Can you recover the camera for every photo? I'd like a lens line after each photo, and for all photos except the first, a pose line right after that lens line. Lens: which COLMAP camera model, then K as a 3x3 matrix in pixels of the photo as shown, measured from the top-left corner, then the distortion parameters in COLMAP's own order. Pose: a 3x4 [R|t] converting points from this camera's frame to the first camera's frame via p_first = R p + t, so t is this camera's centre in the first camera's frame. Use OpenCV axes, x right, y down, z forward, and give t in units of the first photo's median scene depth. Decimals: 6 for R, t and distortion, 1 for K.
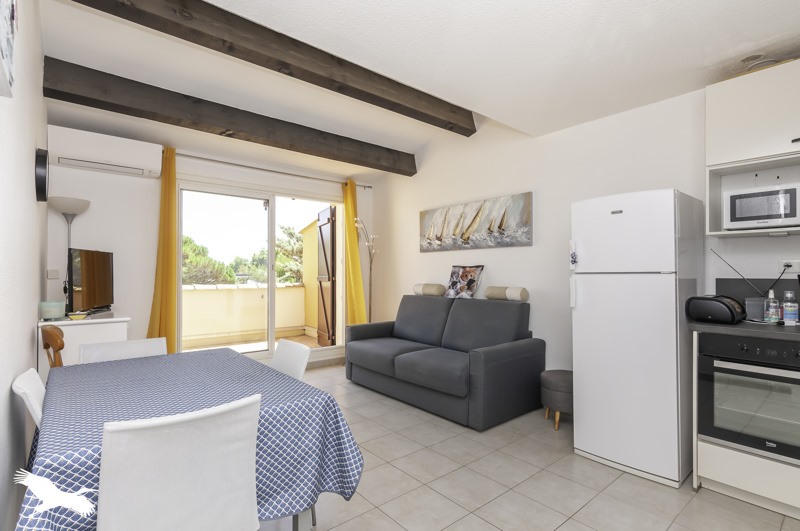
lens RADIAL K [[399.4, 0, 403.5], [0, 399.4, 267.4], [0, 0, 1]] dist [-0.005104, -0.000784]
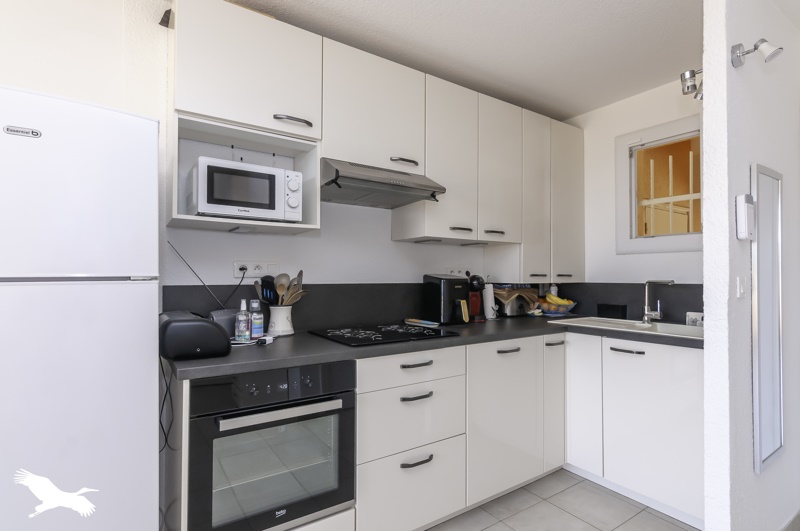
lens RADIAL K [[399.4, 0, 402.9], [0, 399.4, 268.9], [0, 0, 1]] dist [-0.005104, -0.000784]
pose [[0.101410, 0.016427, 0.994709, 0.108962], [-0.015644, 0.999766, -0.014916, 0.002083], [-0.994722, -0.014048, 0.101643, 0.365603]]
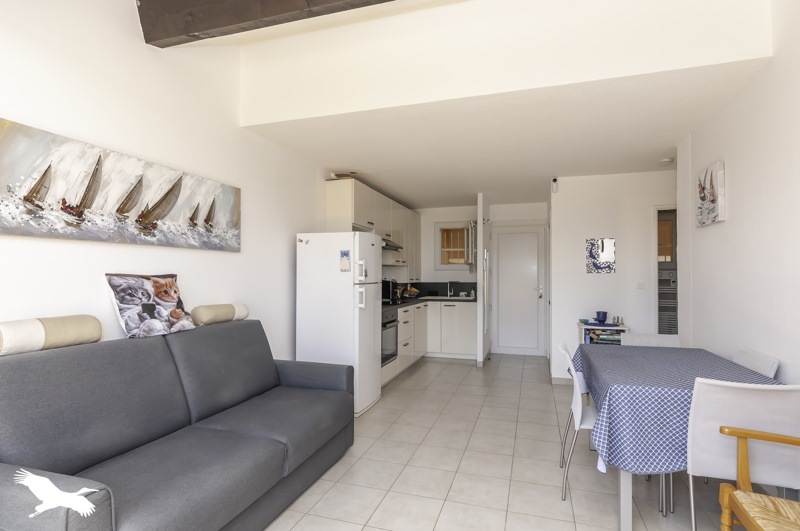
lens RADIAL K [[399.4, 0, 400.0], [0, 399.4, 272.4], [0, 0, 1]] dist [-0.005104, -0.000784]
pose [[-0.521632, 0.006909, 0.853143, -0.548581], [-0.012414, 0.999800, -0.015686, -0.002931], [-0.853080, -0.018773, -0.521442, 1.092561]]
